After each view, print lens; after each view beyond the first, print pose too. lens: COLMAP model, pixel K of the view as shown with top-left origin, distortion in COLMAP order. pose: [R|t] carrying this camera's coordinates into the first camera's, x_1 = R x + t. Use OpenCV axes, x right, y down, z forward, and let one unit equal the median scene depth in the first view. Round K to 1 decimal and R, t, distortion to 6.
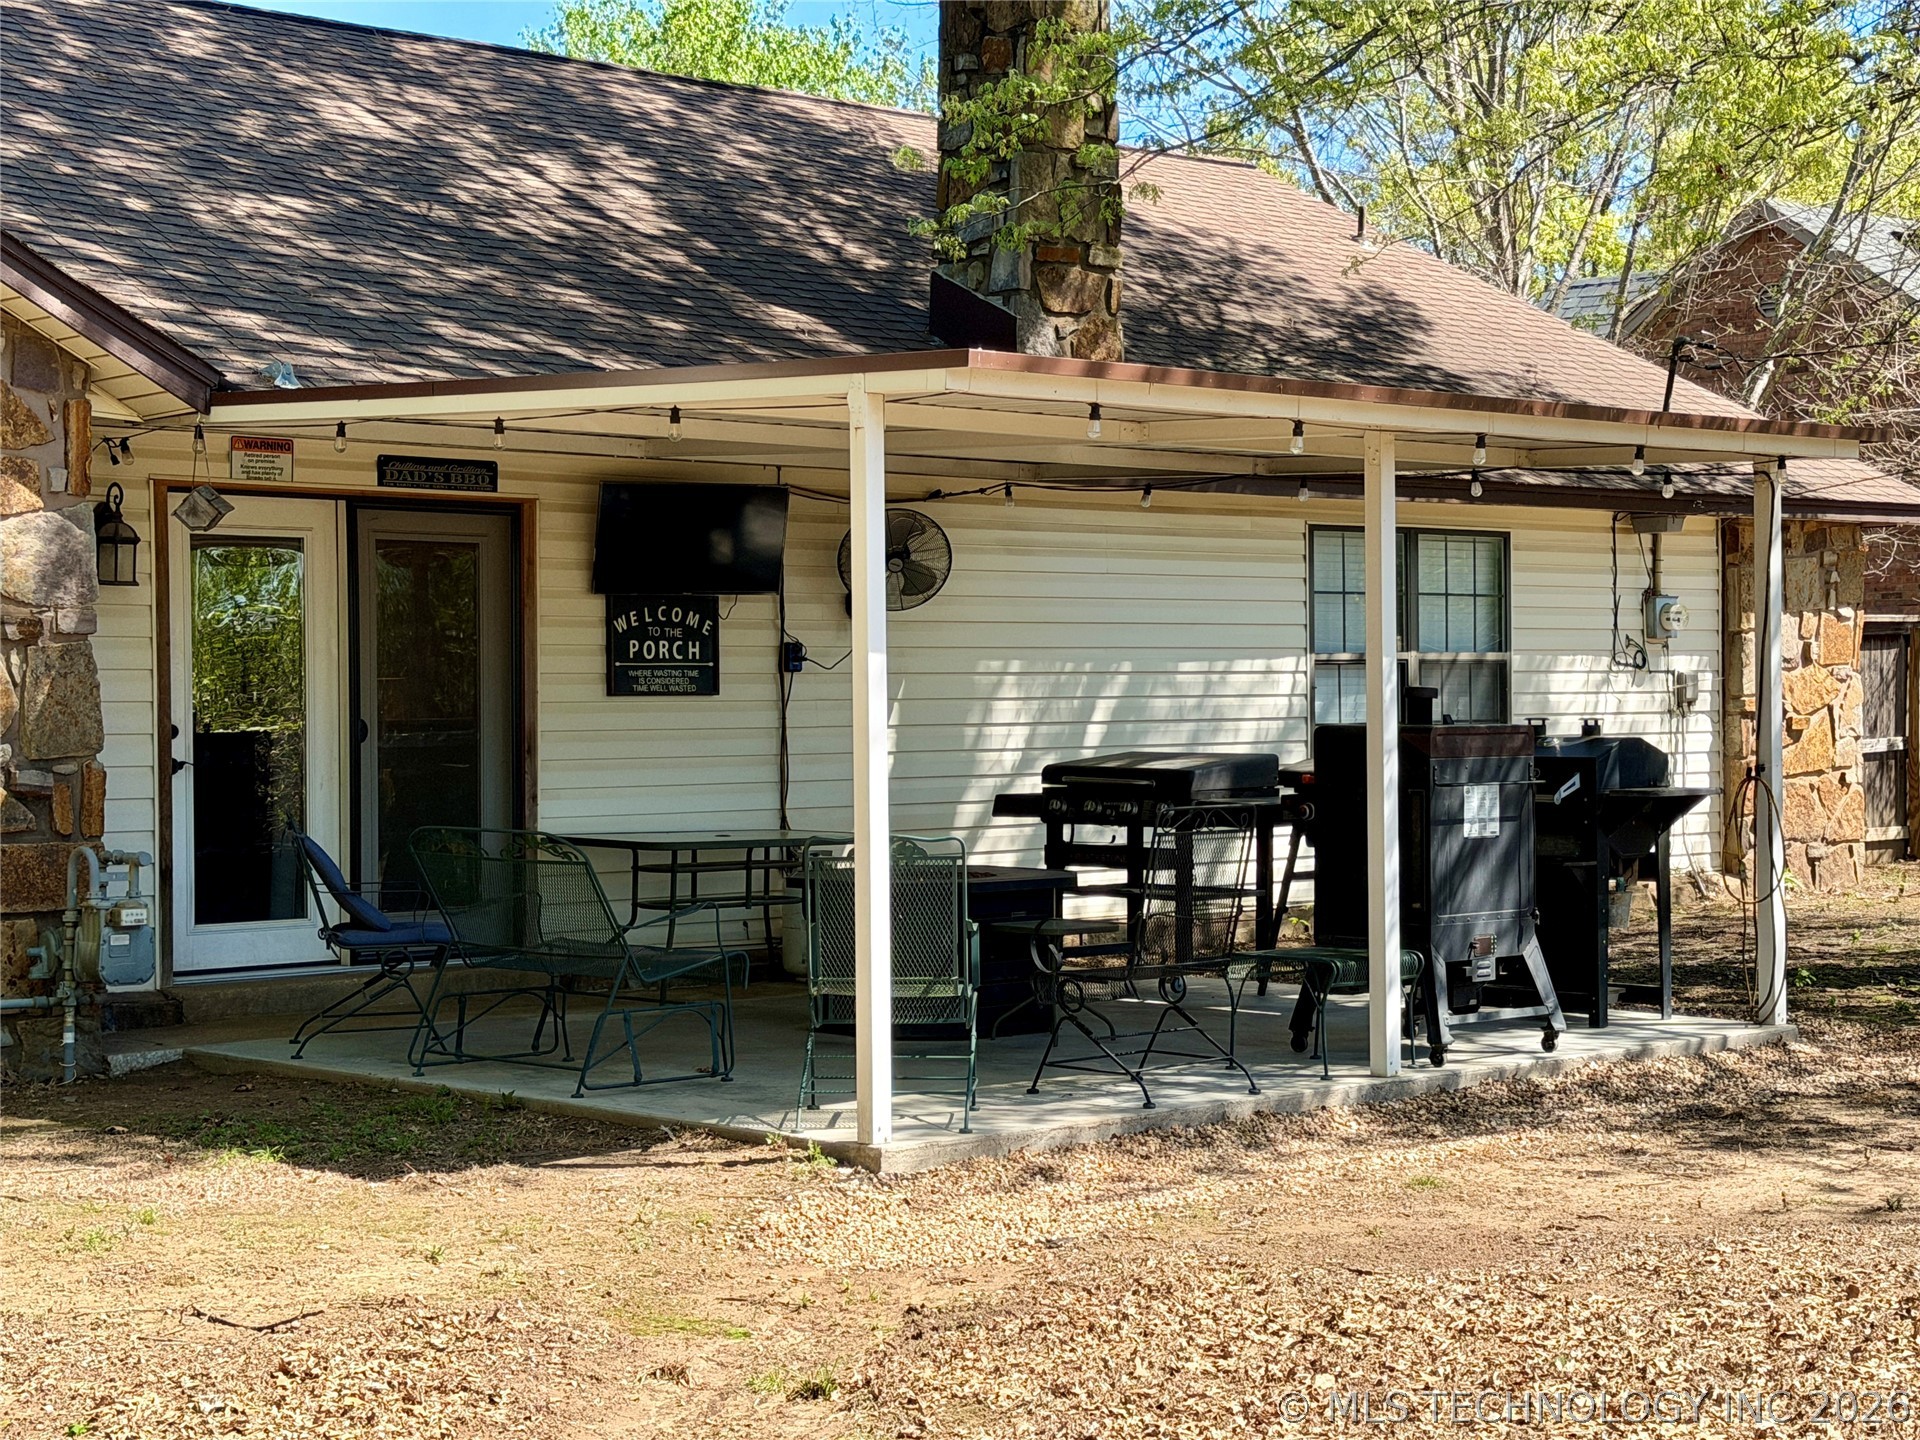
lens RADIAL K [[3295.7, 0, 956.7], [0, 3295.7, 711.6], [0, 0, 1]] dist [0.134804, 0.000000]
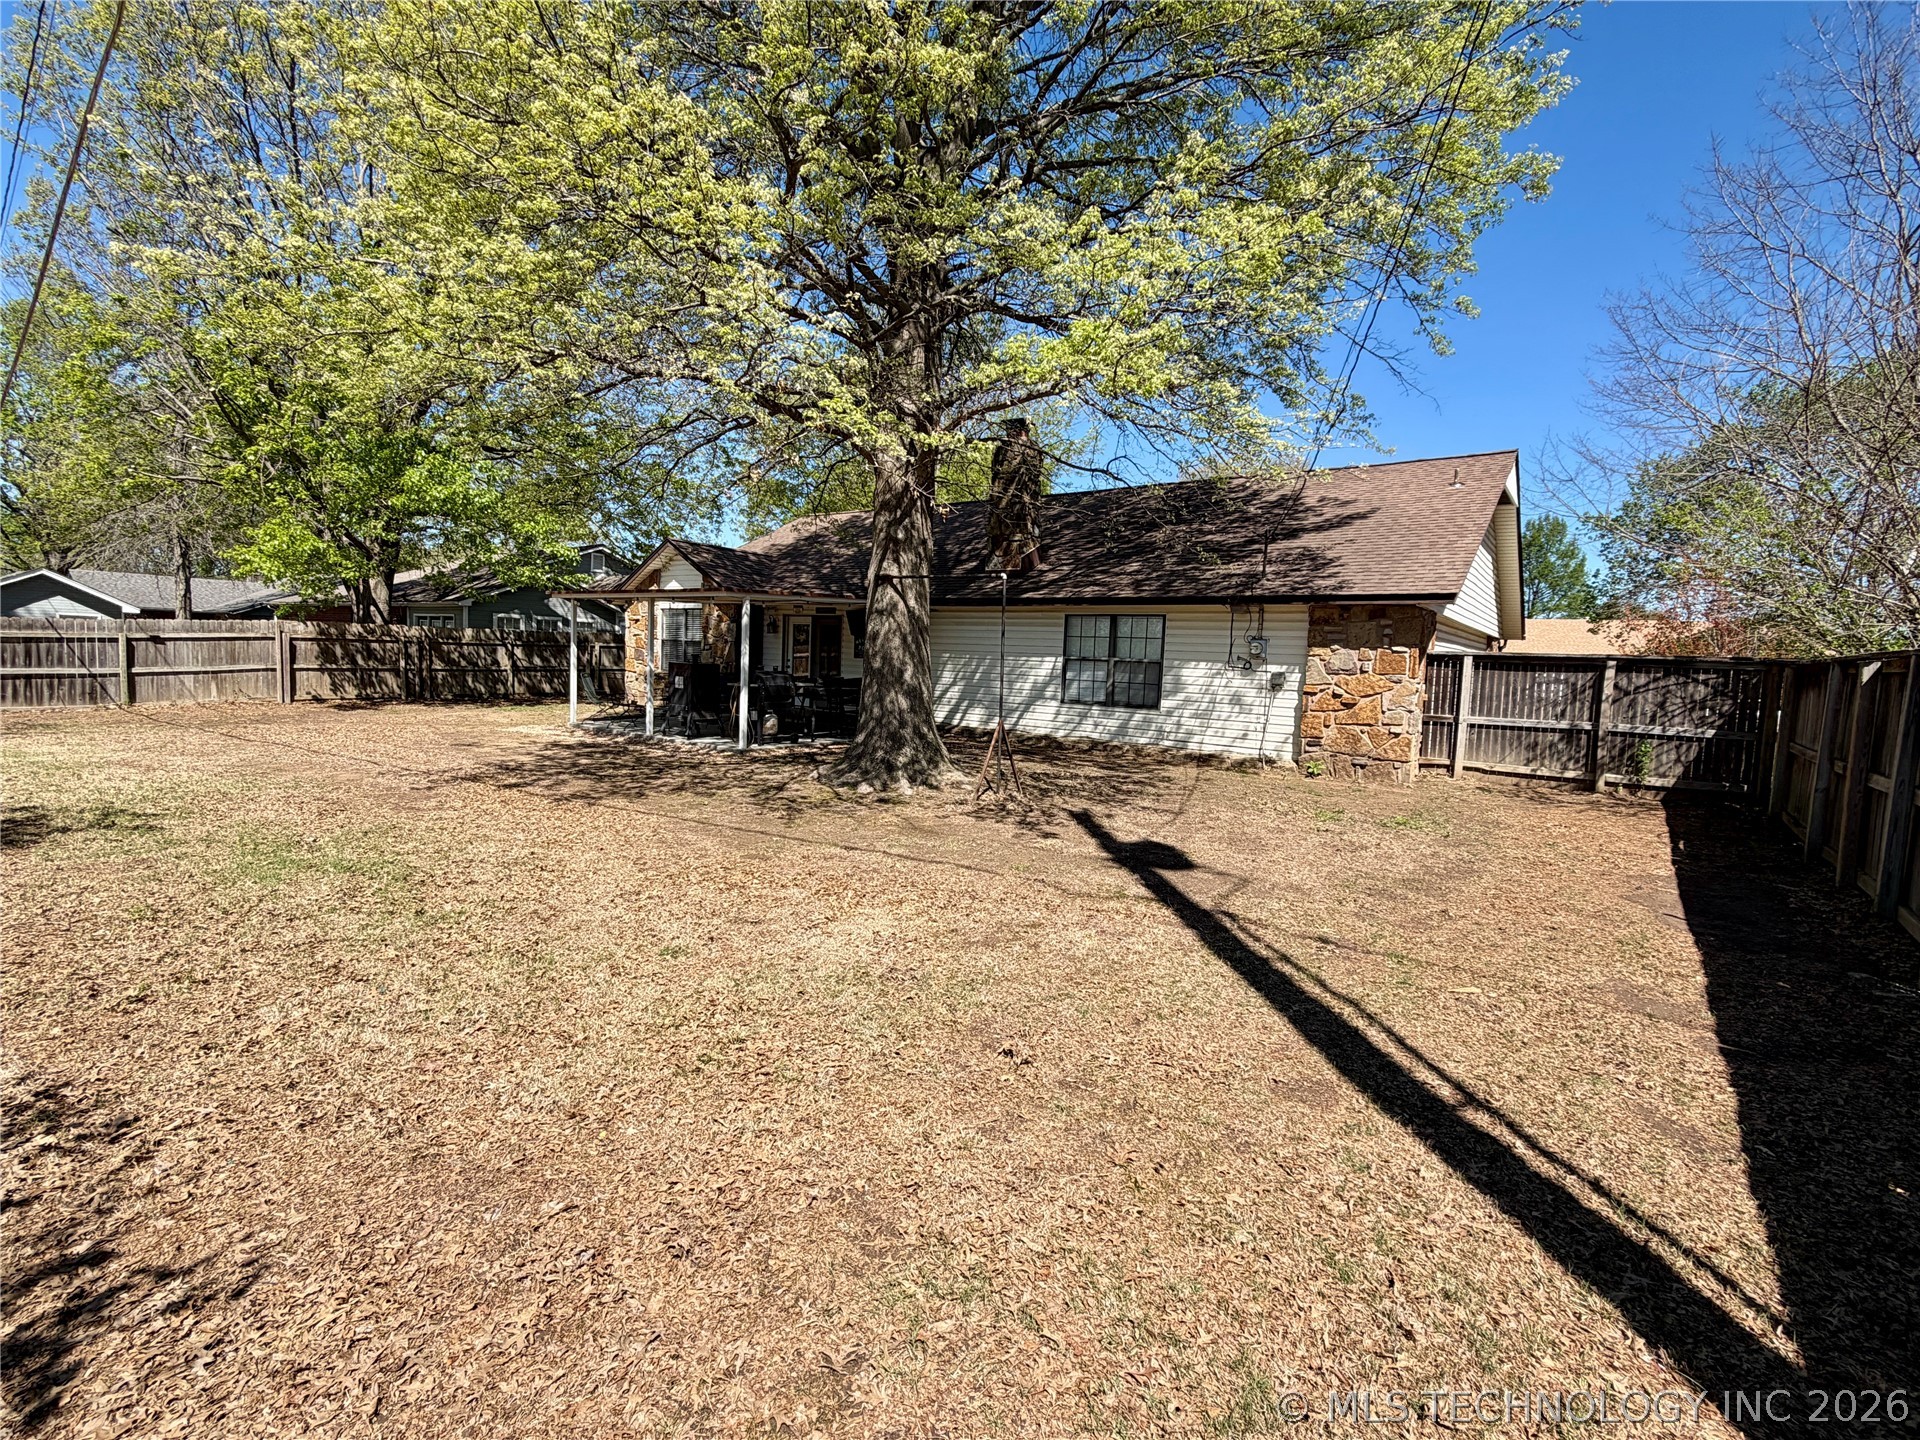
lens RADIAL K [[844.0, 0, 954.9], [0, 844.0, 720.8], [0, 0, 1]] dist [-0.000189, 0.000029]
pose [[0.161164, 0.096674, -0.982181, 1.270105], [-0.044714, 0.994884, 0.090587, -0.035582], [0.985914, 0.029318, 0.164663, 1.127635]]
